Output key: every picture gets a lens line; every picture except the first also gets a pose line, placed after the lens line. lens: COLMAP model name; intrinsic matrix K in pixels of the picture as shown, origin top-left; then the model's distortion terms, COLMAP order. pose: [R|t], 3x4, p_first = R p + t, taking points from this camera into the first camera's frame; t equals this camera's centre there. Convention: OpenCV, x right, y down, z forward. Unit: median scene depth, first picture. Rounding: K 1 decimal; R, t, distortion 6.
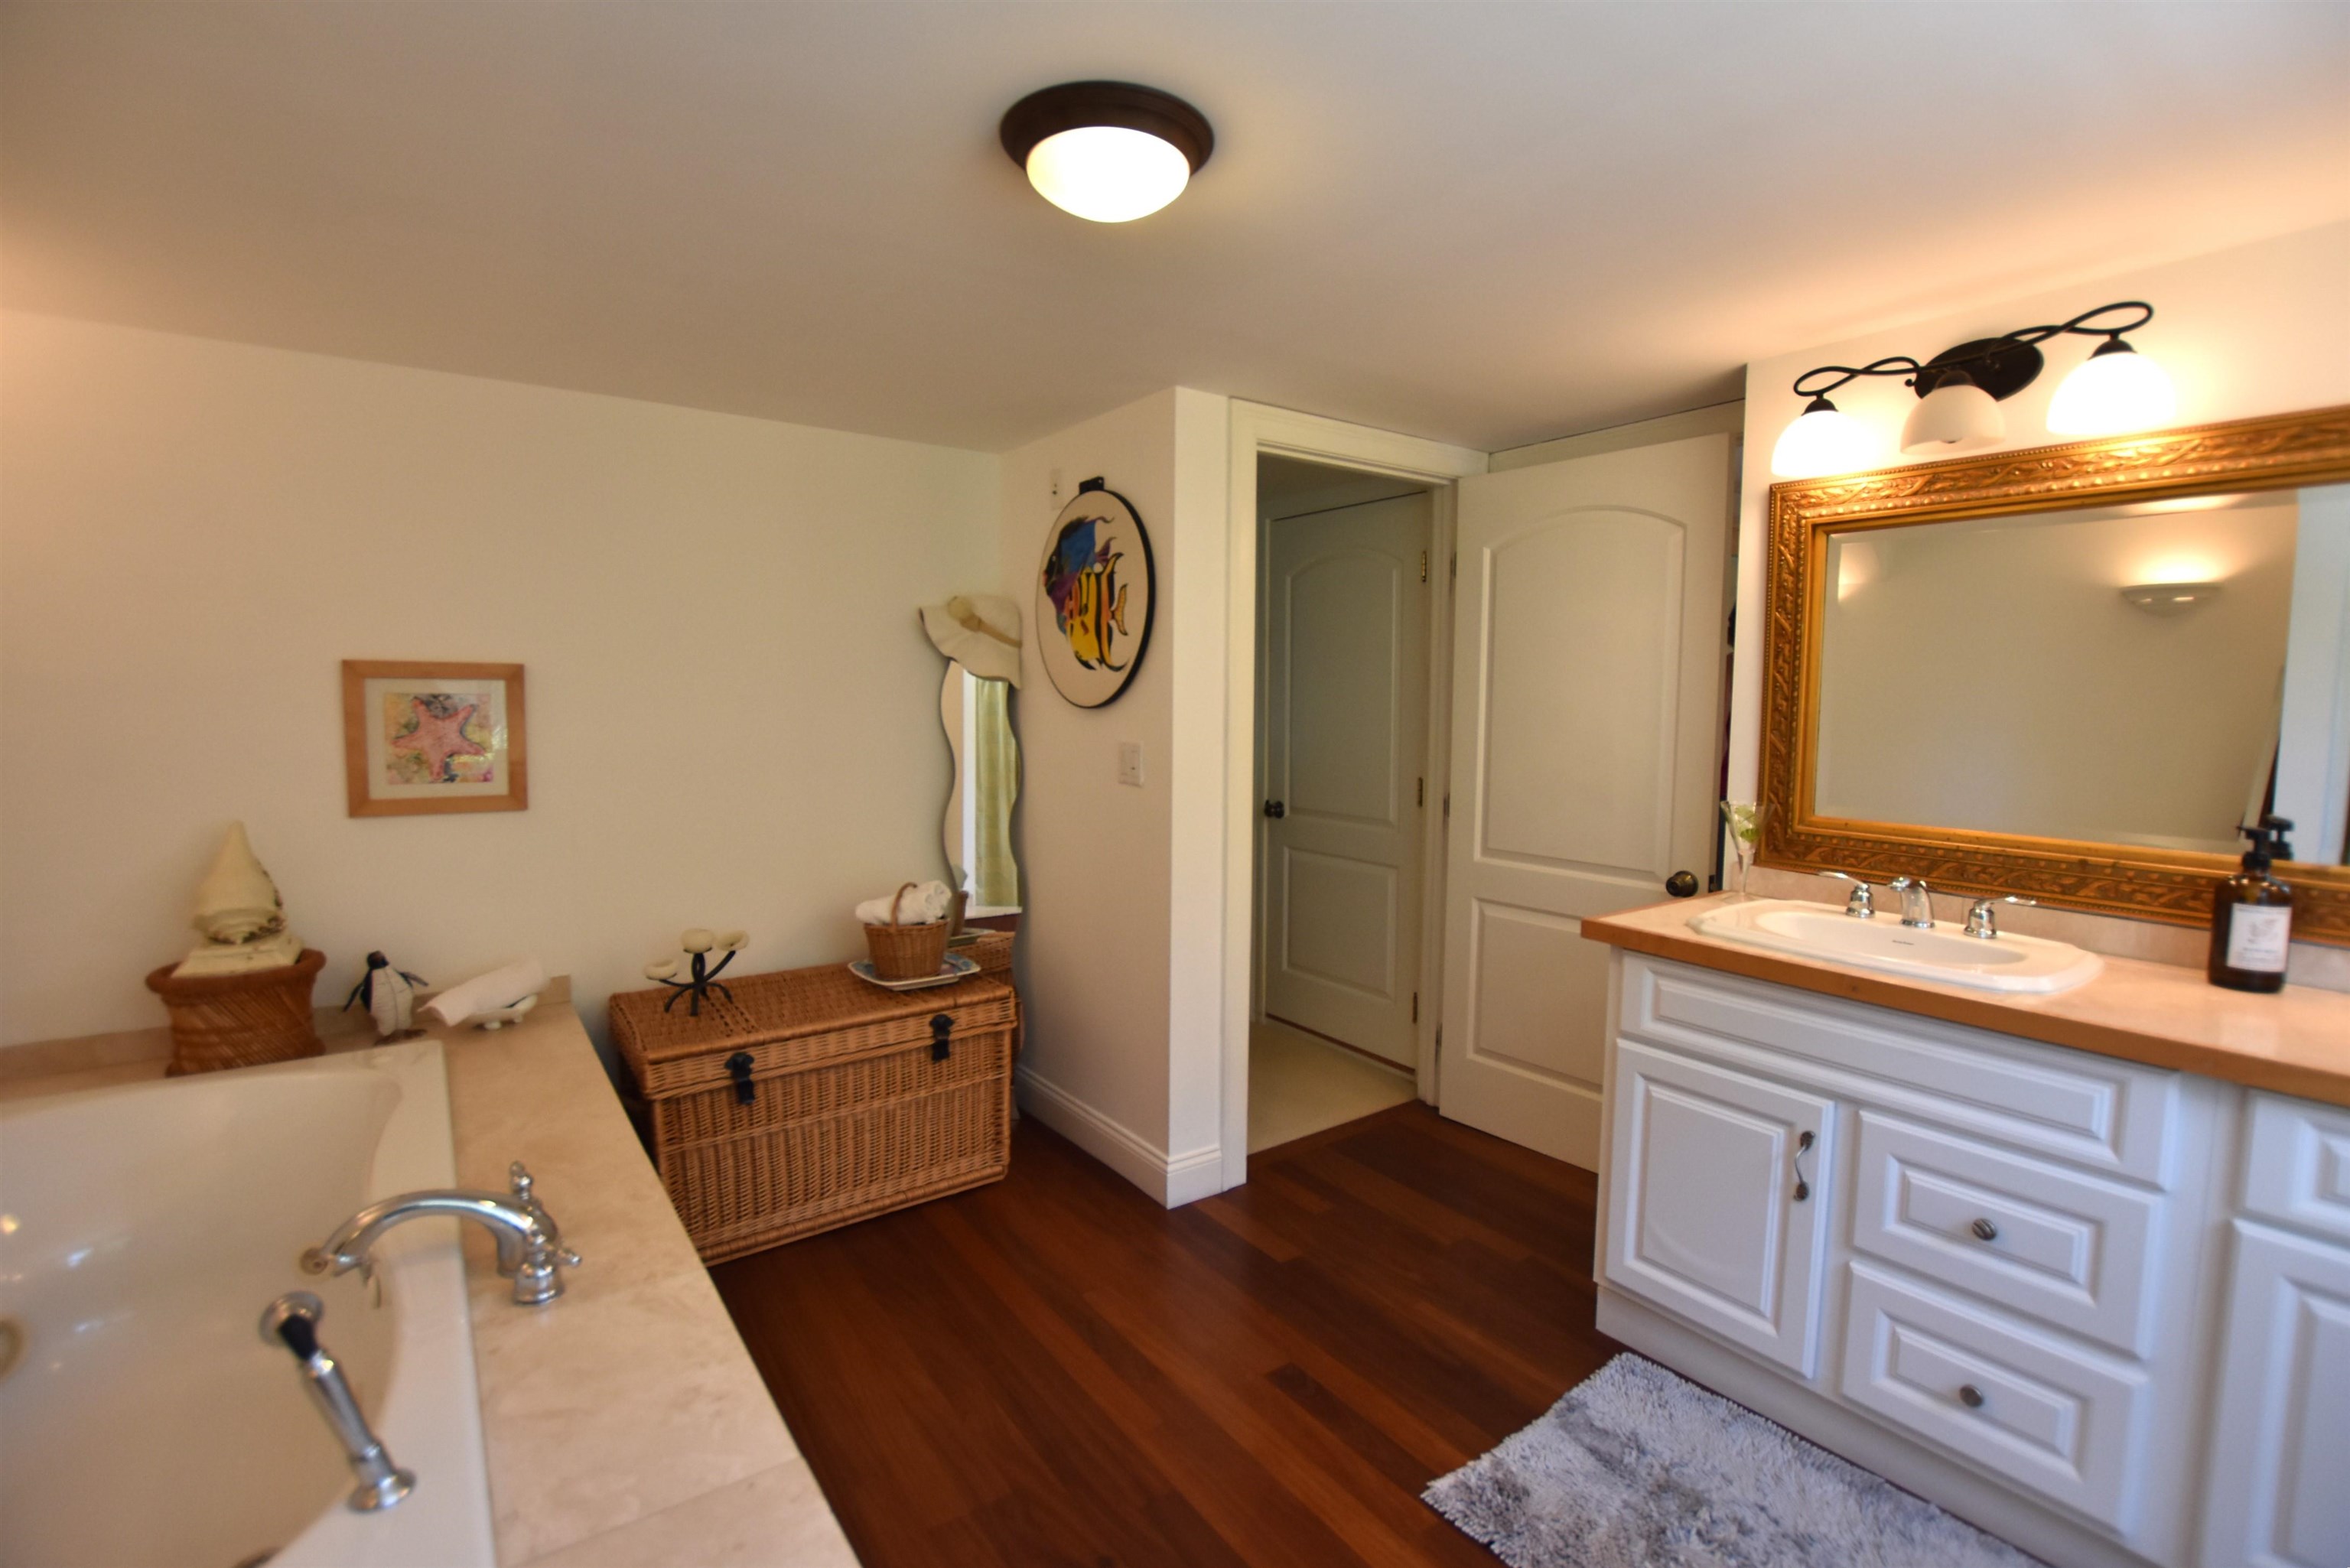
lens RADIAL K [[1057.9, 0, 1191.0], [0, 1057.9, 776.5], [0, 0, 1]] dist [-0.027324, 0.002999]
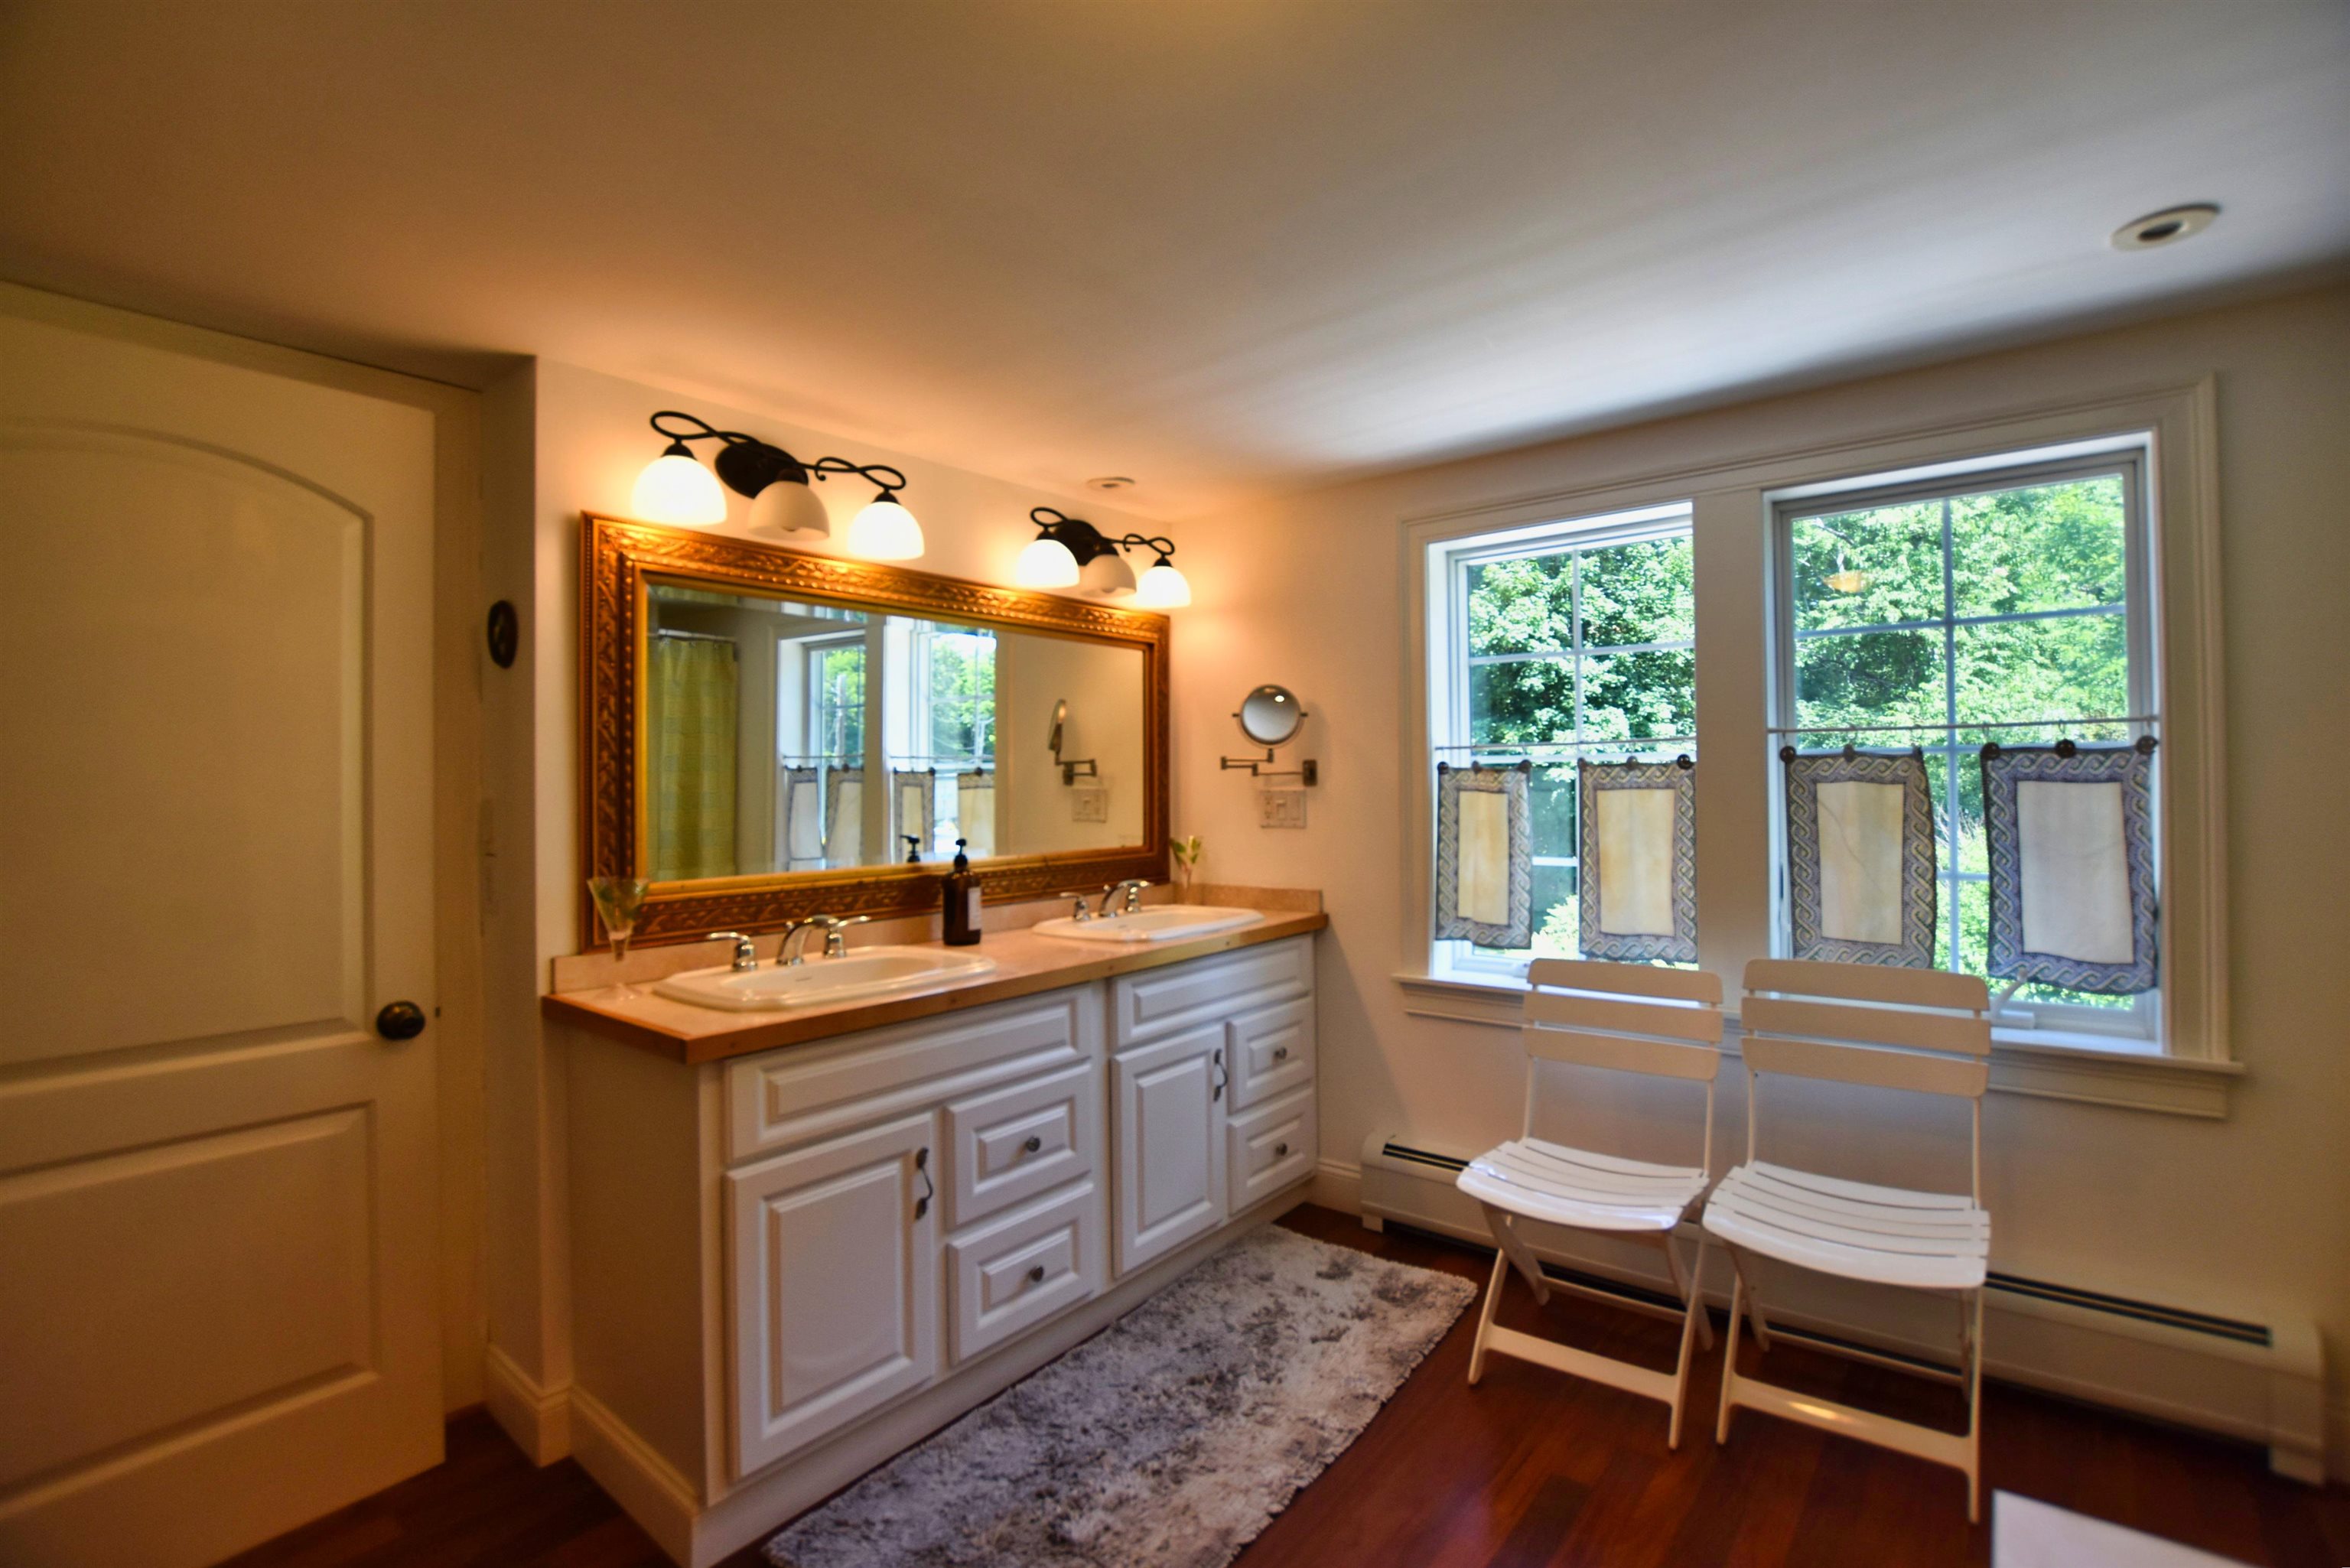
lens RADIAL K [[1057.9, 0, 1190.4], [0, 1057.9, 779.5], [0, 0, 1]] dist [-0.027324, 0.002999]
pose [[-0.269816, -0.000472, 0.962912, -0.521719], [0.087107, 0.995888, 0.024896, -0.043600], [-0.958964, 0.090594, -0.268665, 0.967890]]
